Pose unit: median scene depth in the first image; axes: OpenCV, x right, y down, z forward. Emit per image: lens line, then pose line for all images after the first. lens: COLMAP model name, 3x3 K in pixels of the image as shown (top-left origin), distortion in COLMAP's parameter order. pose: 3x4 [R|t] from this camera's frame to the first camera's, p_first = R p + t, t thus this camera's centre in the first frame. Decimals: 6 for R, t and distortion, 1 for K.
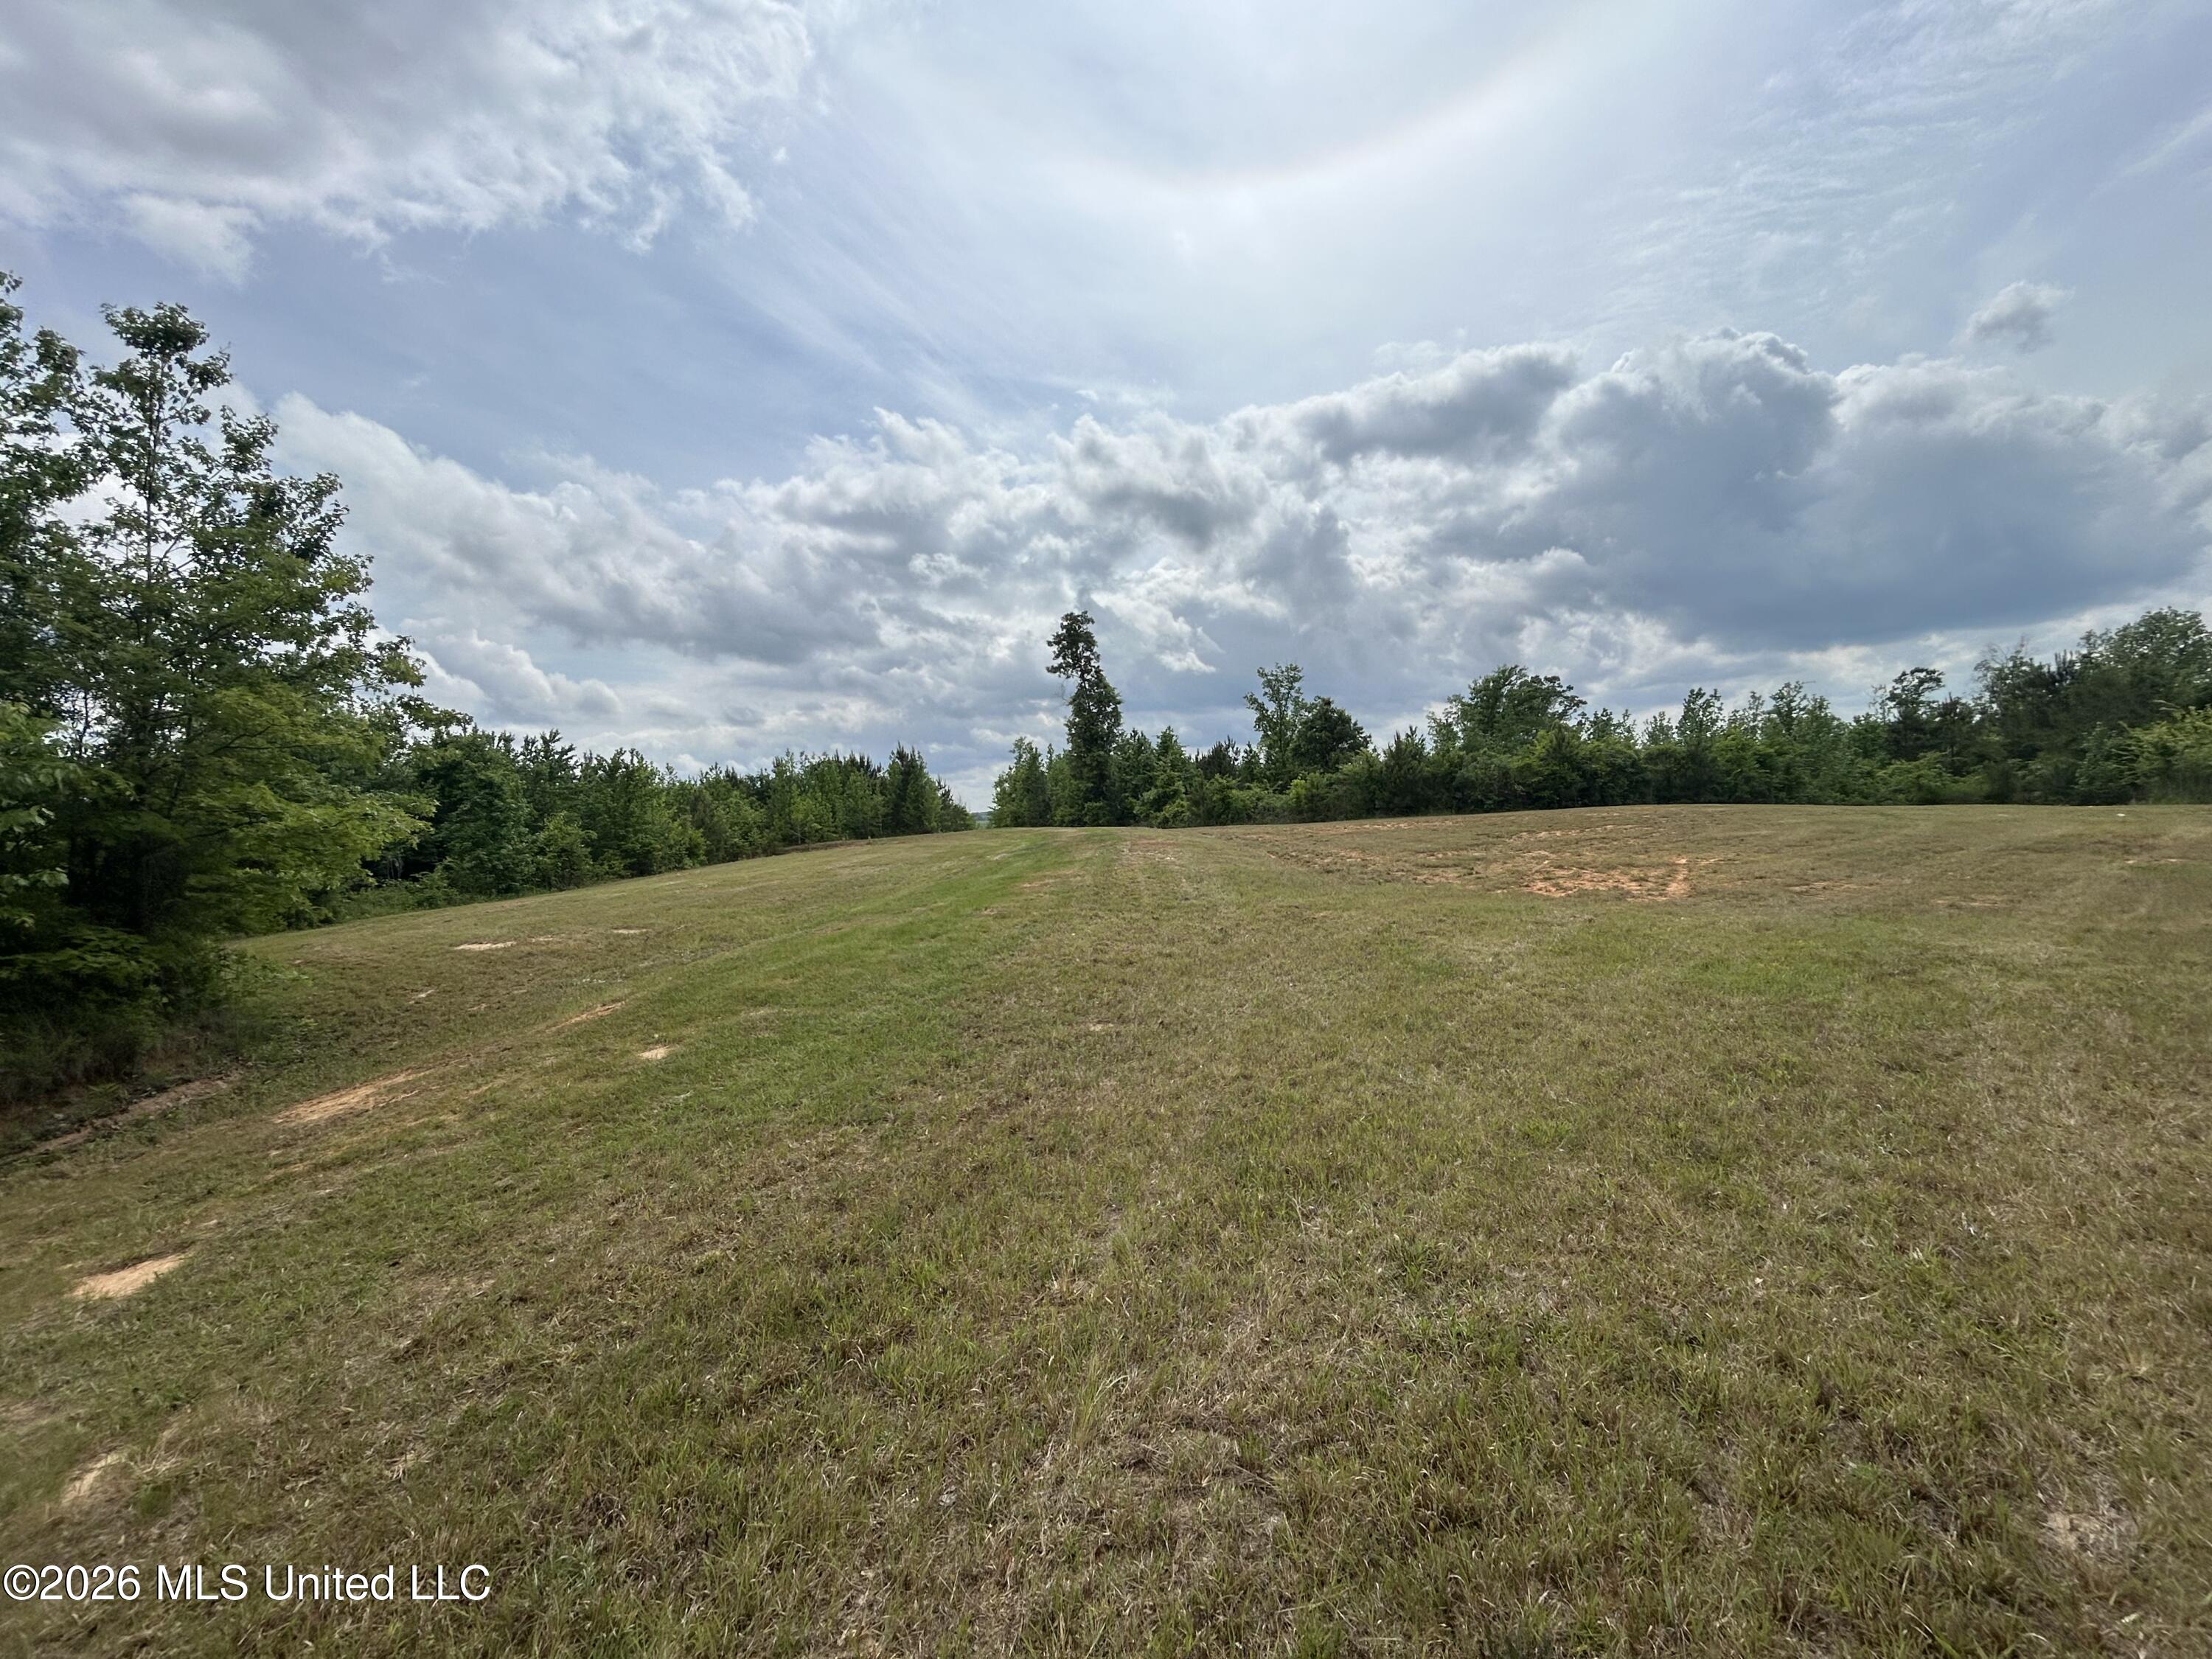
lens RADIAL K [[920.6, 0, 1115.5], [0, 920.6, 820.3], [0, 0, 1]] dist [0.011218, 0.001427]
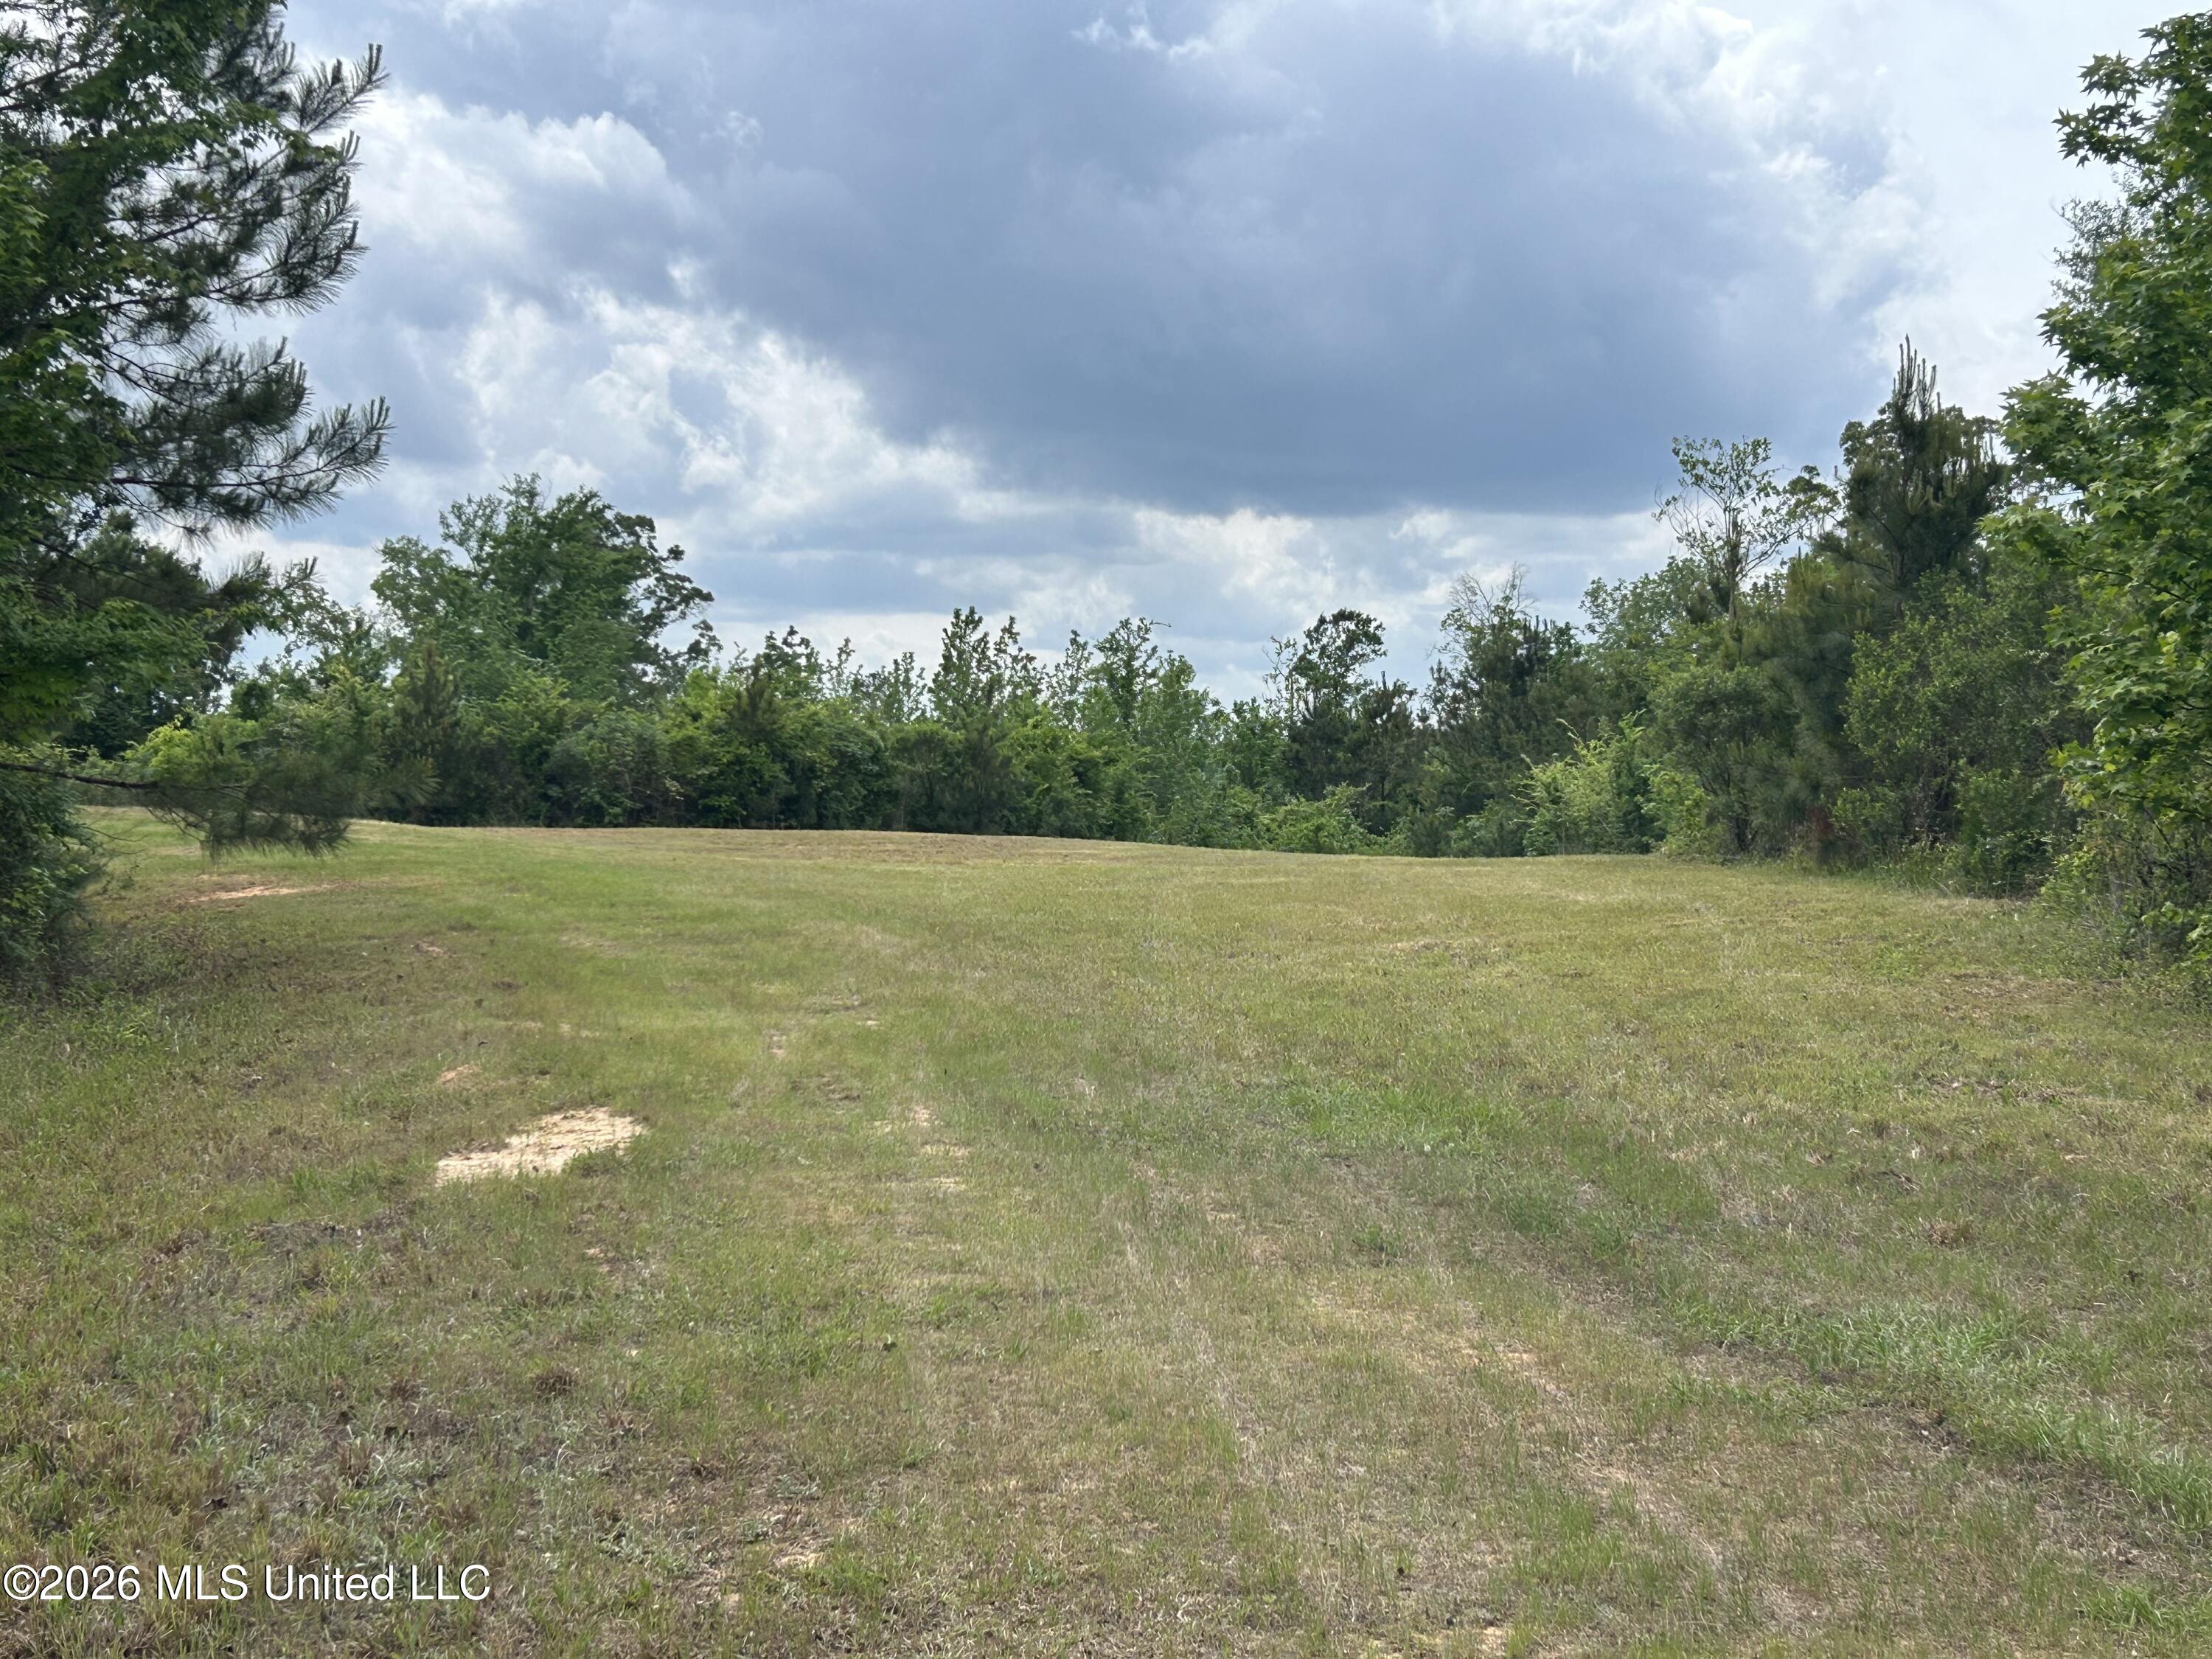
lens RADIAL K [[3174.1, 0, 1106.0], [0, 3174.1, 829.5], [0, 0, 1]] dist [0.010869, 0.000000]
pose [[0.808271, 0.070367, 0.584591, -0.224724], [-0.056490, 0.997521, -0.041968, 0.028763], [-0.586095, 0.000898, 0.810242, -0.307530]]
